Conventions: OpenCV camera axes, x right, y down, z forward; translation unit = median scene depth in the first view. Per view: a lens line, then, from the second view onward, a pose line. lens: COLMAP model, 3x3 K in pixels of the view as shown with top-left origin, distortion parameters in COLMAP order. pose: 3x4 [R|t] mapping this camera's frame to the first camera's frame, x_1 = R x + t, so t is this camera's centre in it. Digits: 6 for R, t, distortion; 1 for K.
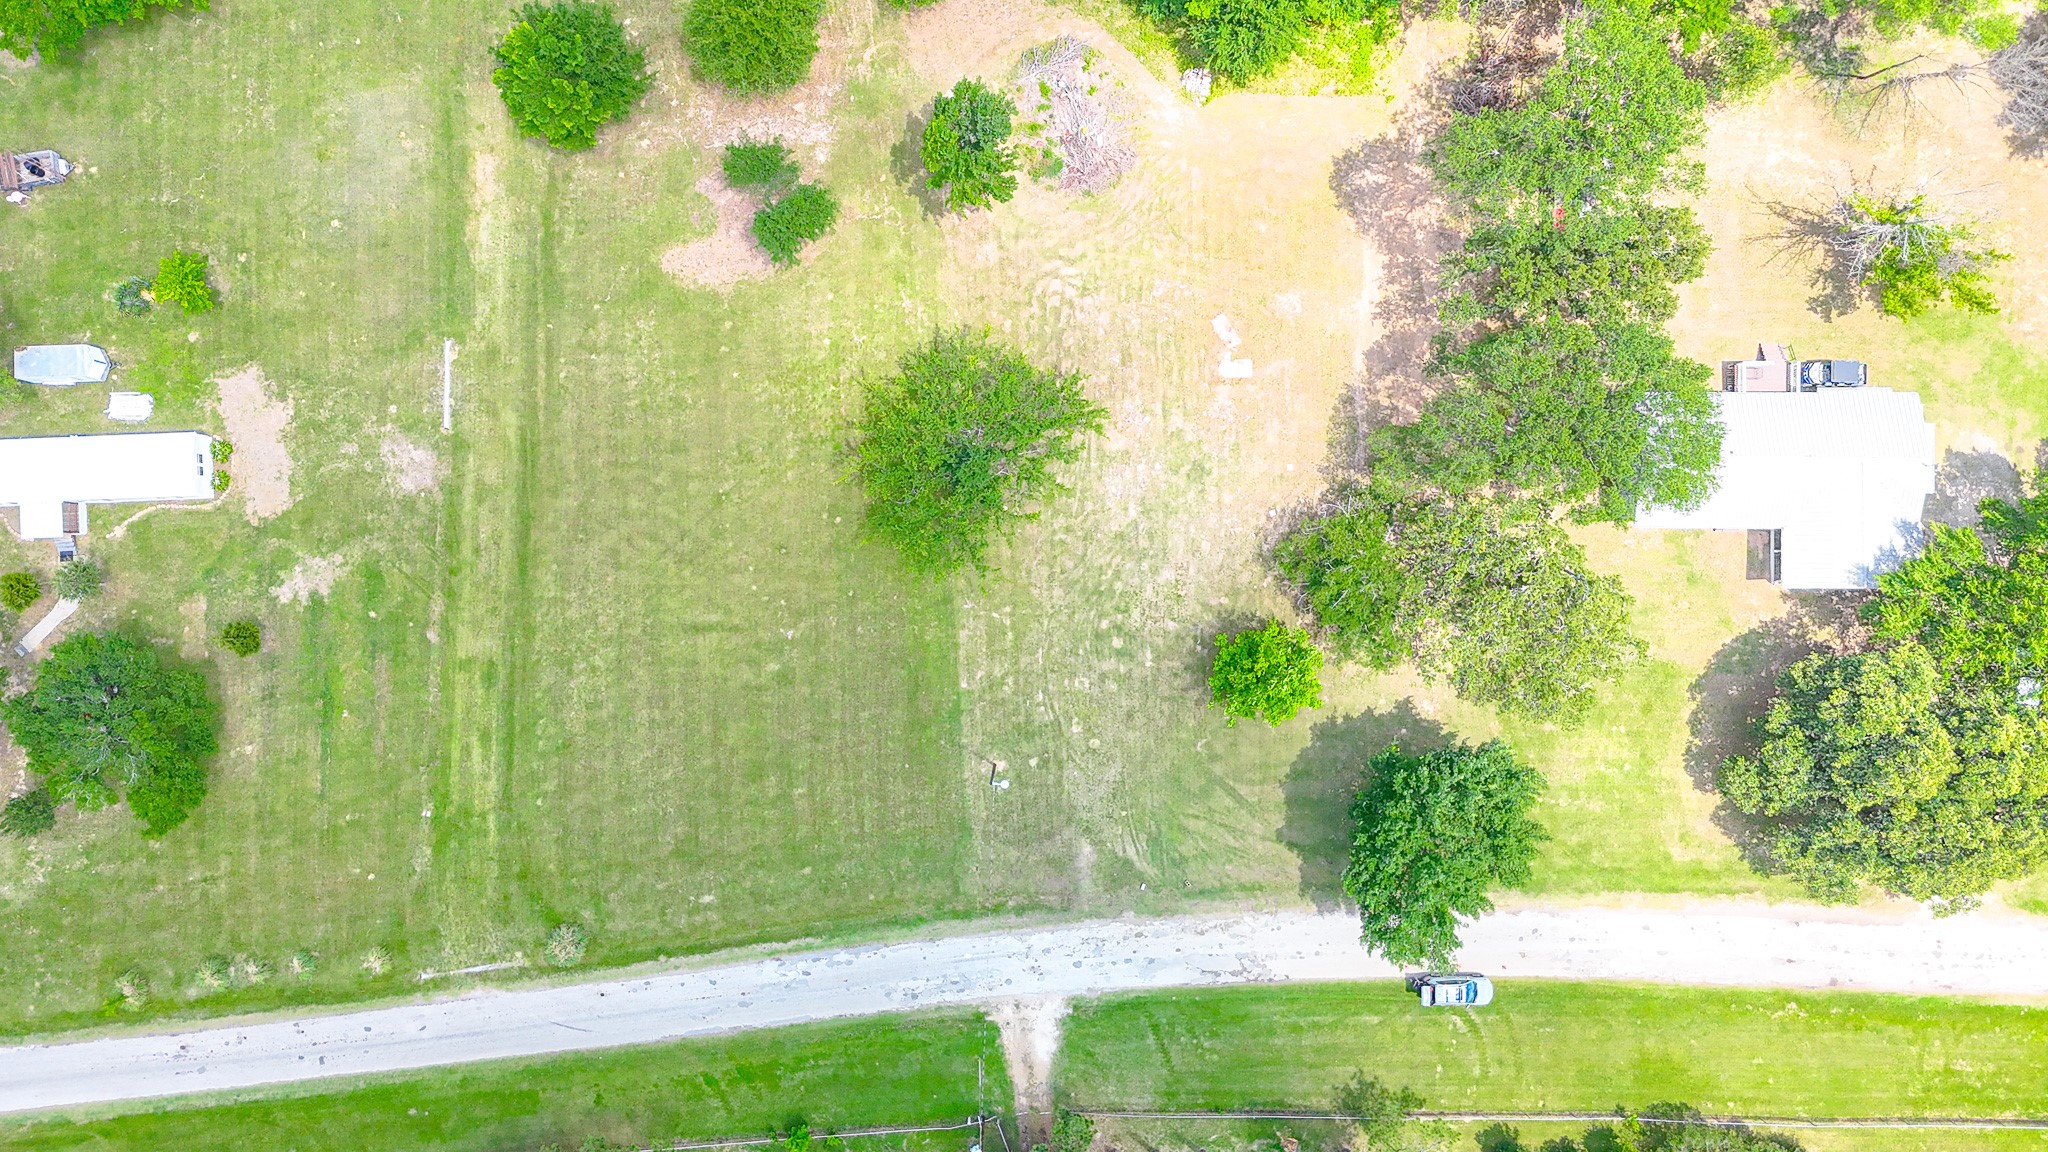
lens RADIAL K [[1498.2, 0, 1020.5], [0, 1498.2, 586.9], [0, 0, 1]] dist [0.082577, -0.086736]
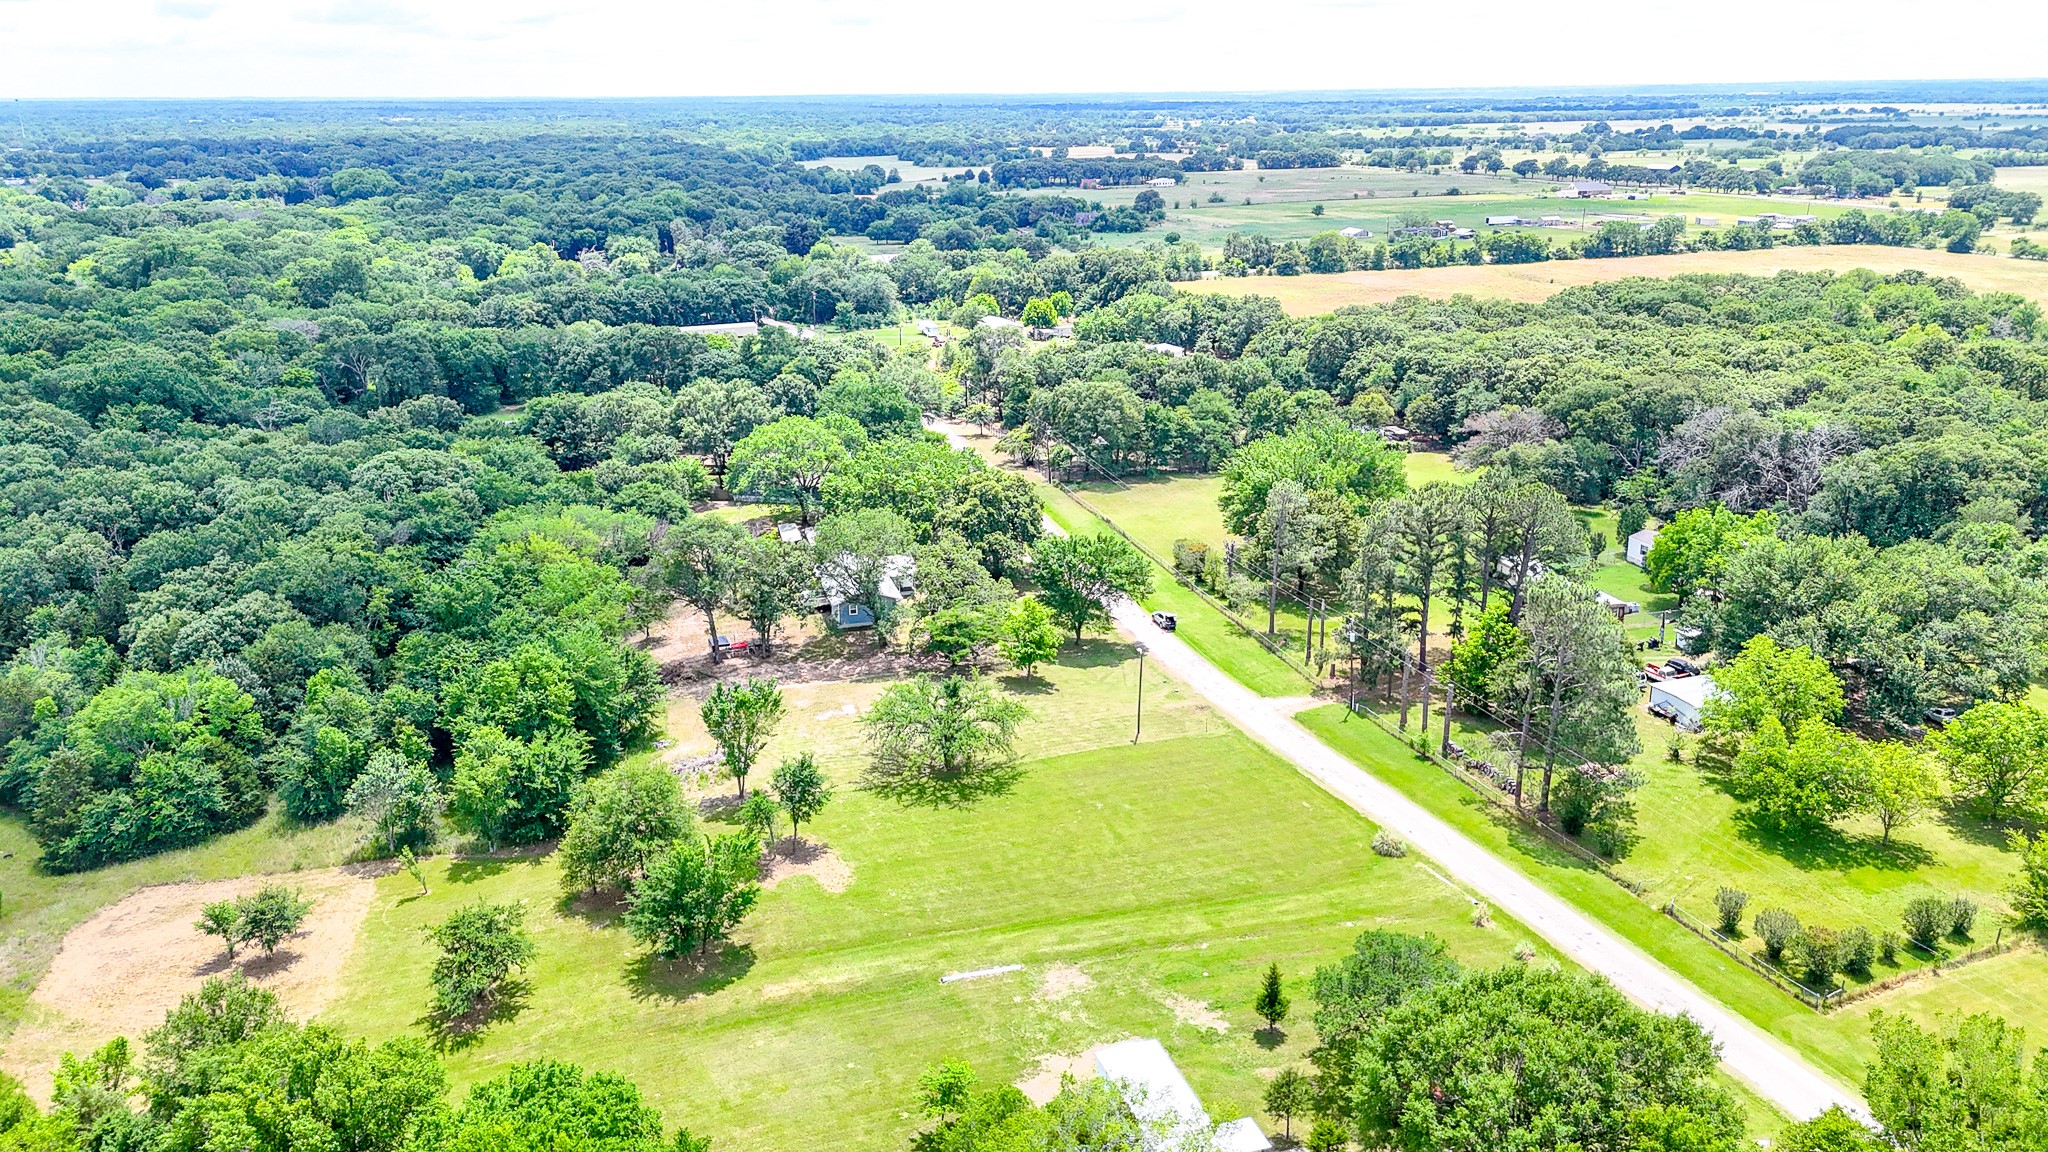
lens RADIAL K [[1498.2, 0, 1020.5], [0, 1498.2, 586.9], [0, 0, 1]] dist [0.082577, -0.086736]
pose [[-0.270816, -0.263994, 0.925725, -1.335646], [0.962622, -0.078403, 0.259251, -0.371942], [0.004139, 0.961332, 0.275359, 0.447549]]
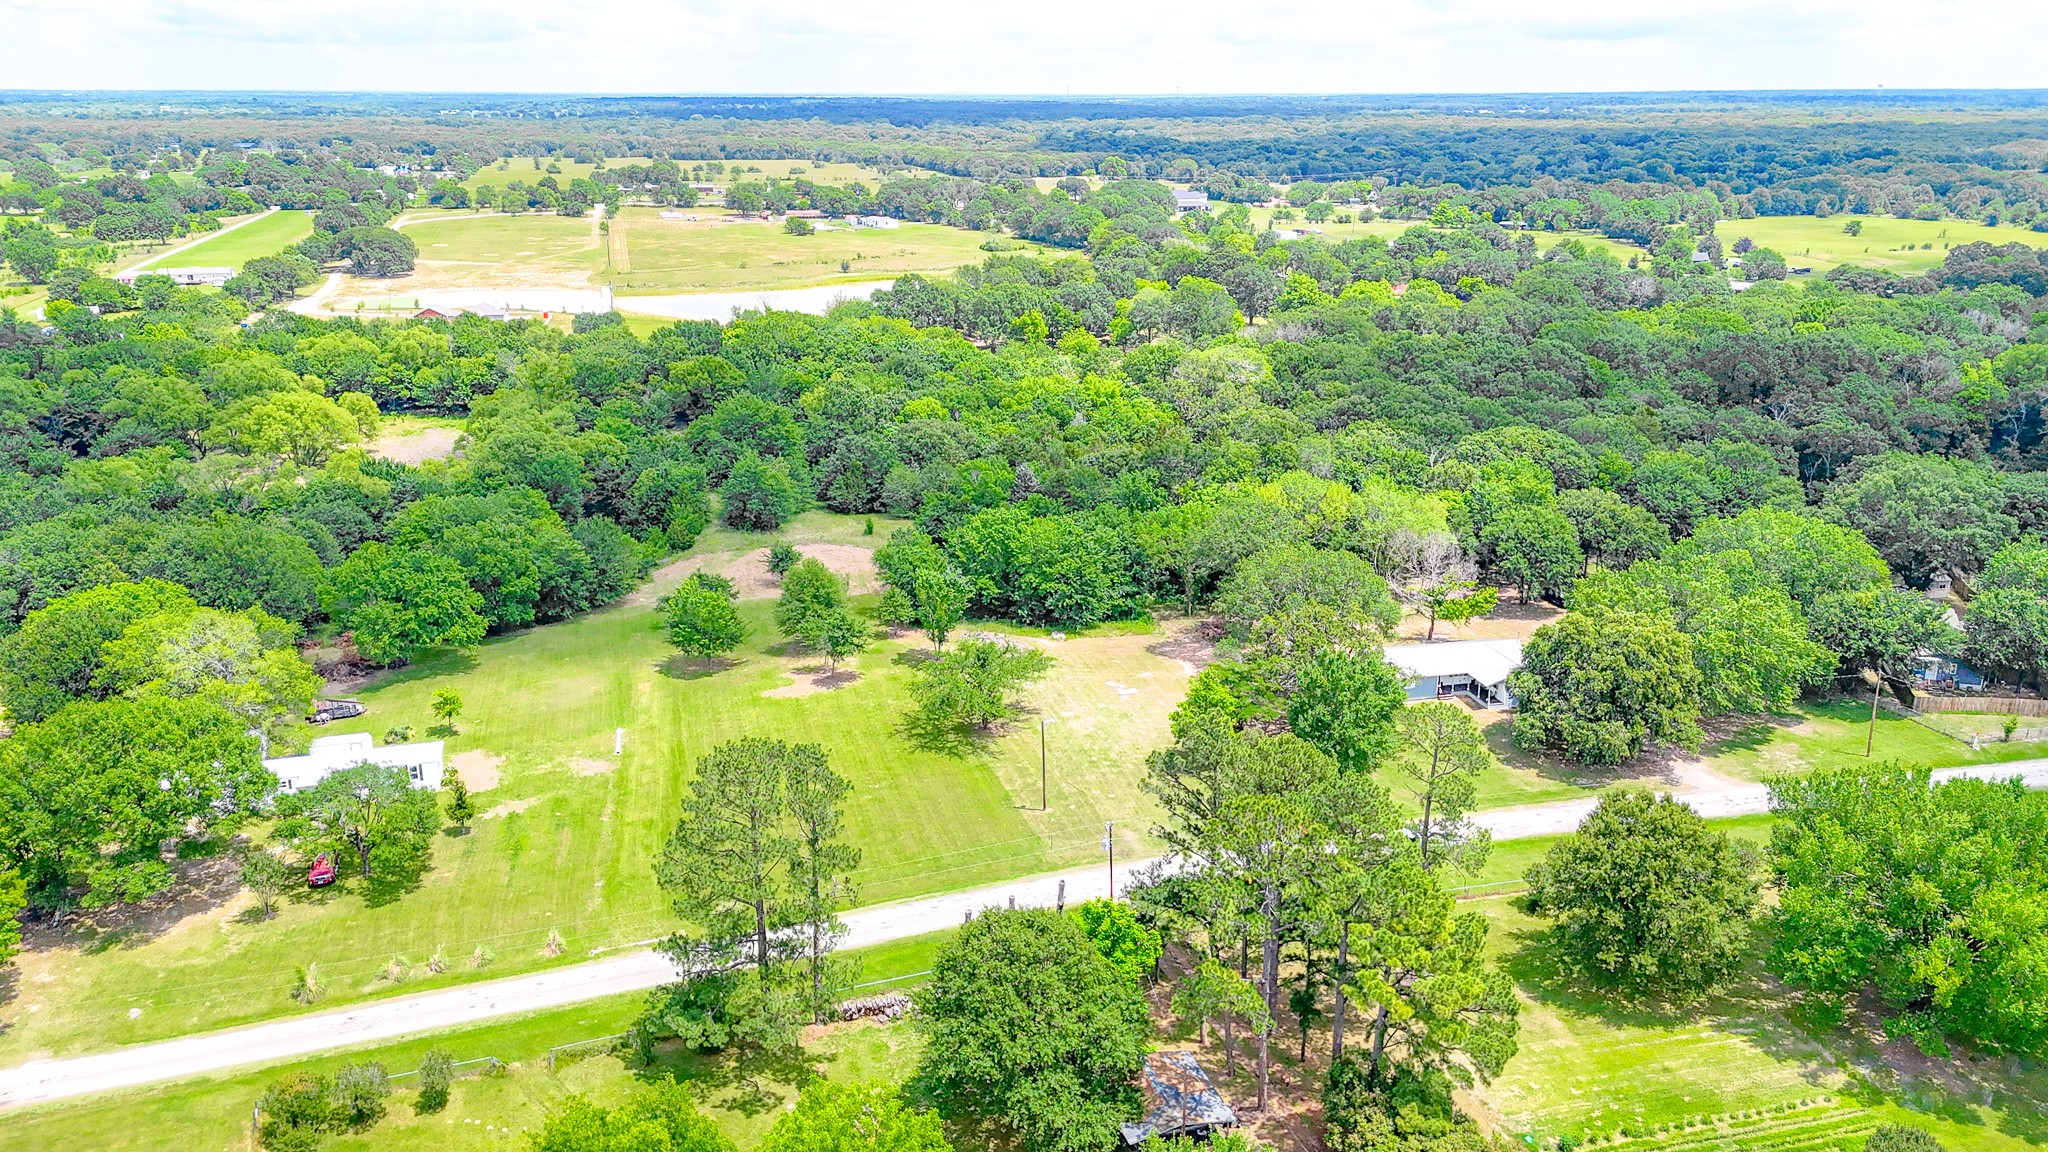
lens RADIAL K [[1498.2, 0, 1020.5], [0, 1498.2, 586.9], [0, 0, 1]] dist [0.082577, -0.086736]
pose [[0.971596, -0.040145, 0.233214, -0.341989], [0.233675, 0.318363, -0.918717, 1.280392], [-0.037365, 0.947118, 0.318702, 0.386639]]
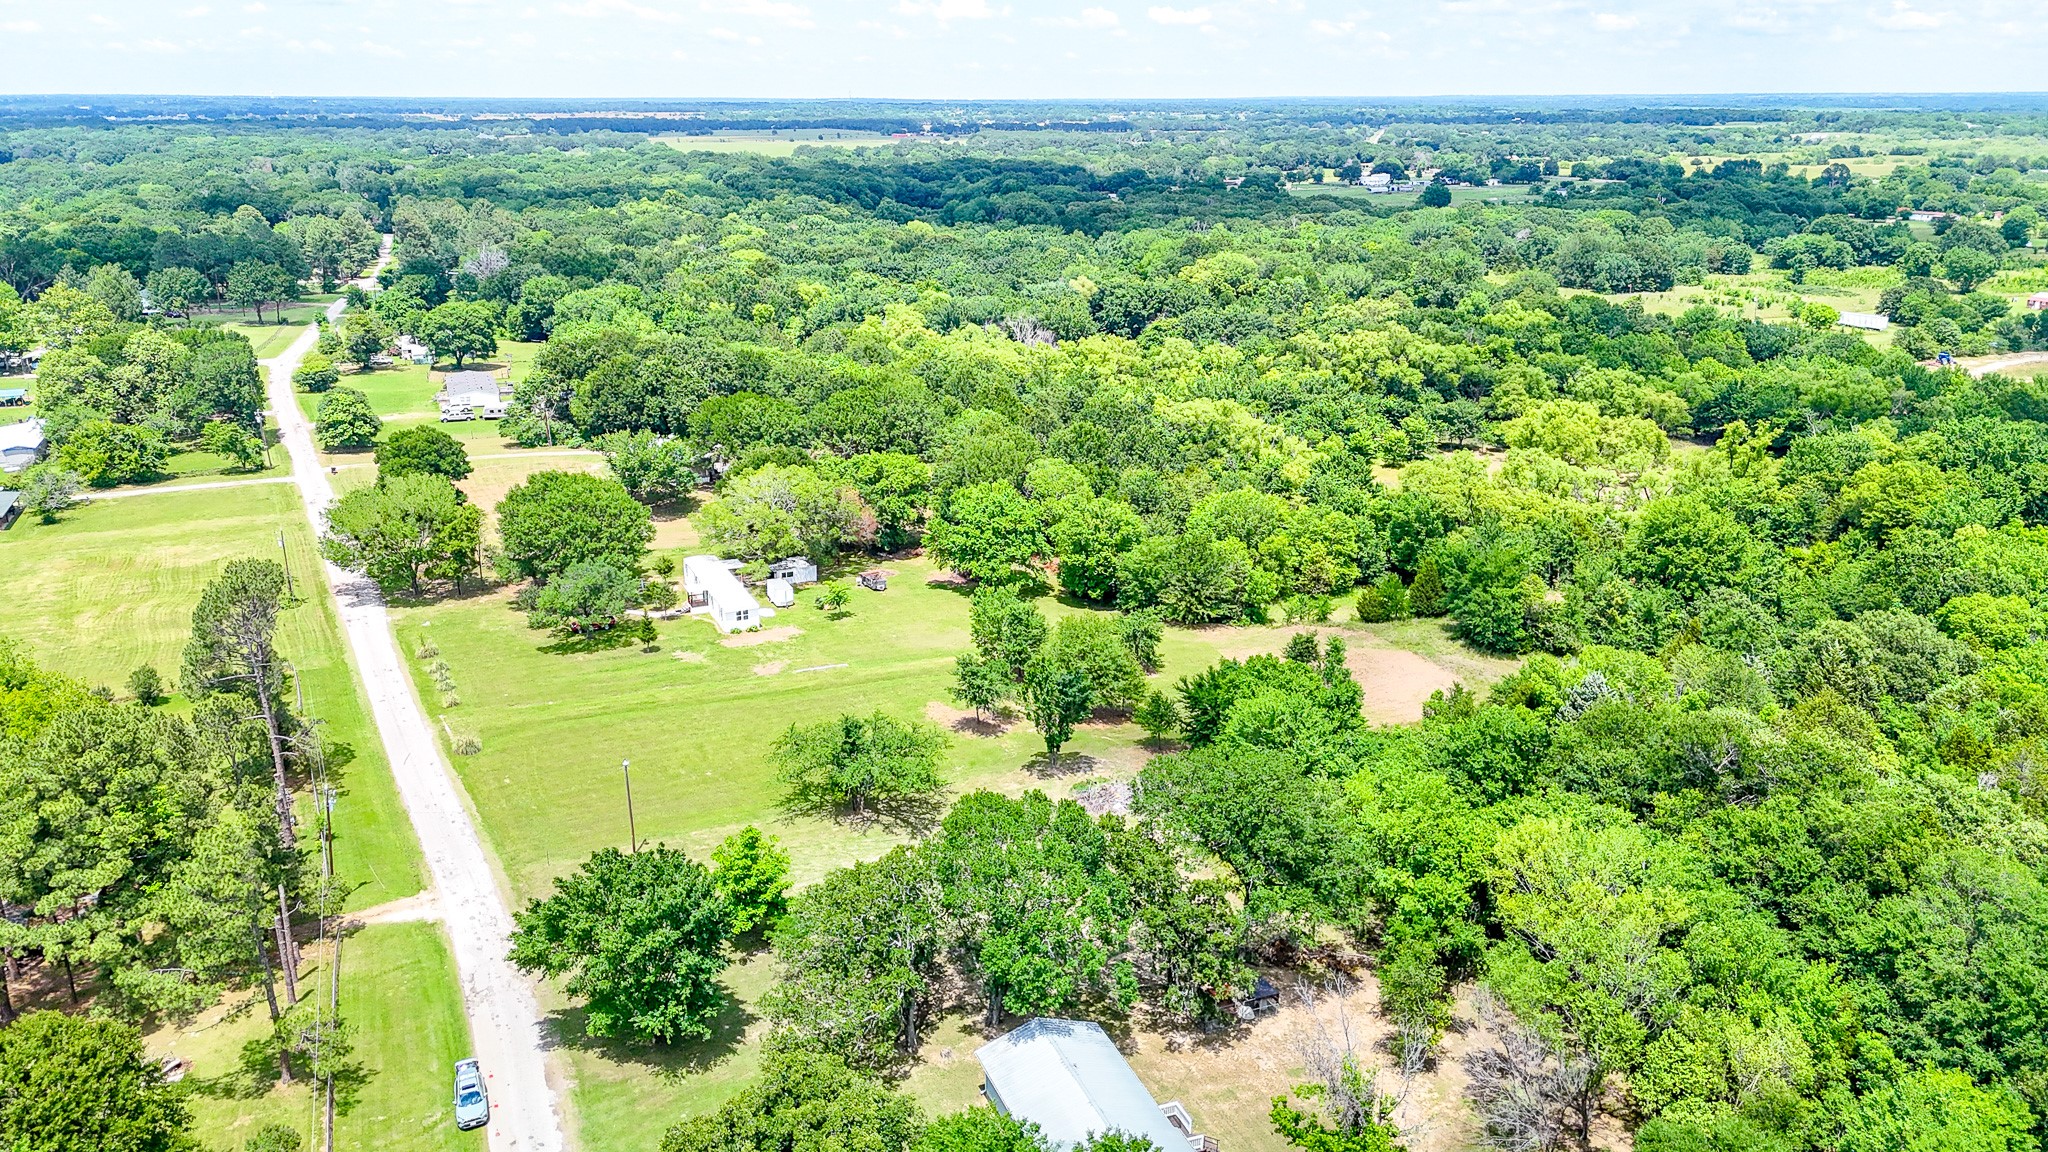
lens RADIAL K [[1498.2, 0, 1020.5], [0, 1498.2, 586.9], [0, 0, 1]] dist [0.082577, -0.086736]
pose [[0.370996, 0.321256, -0.871296, 1.140012], [-0.928633, 0.129928, -0.347504, 0.230539], [0.001568, 0.938037, 0.346531, 0.348473]]
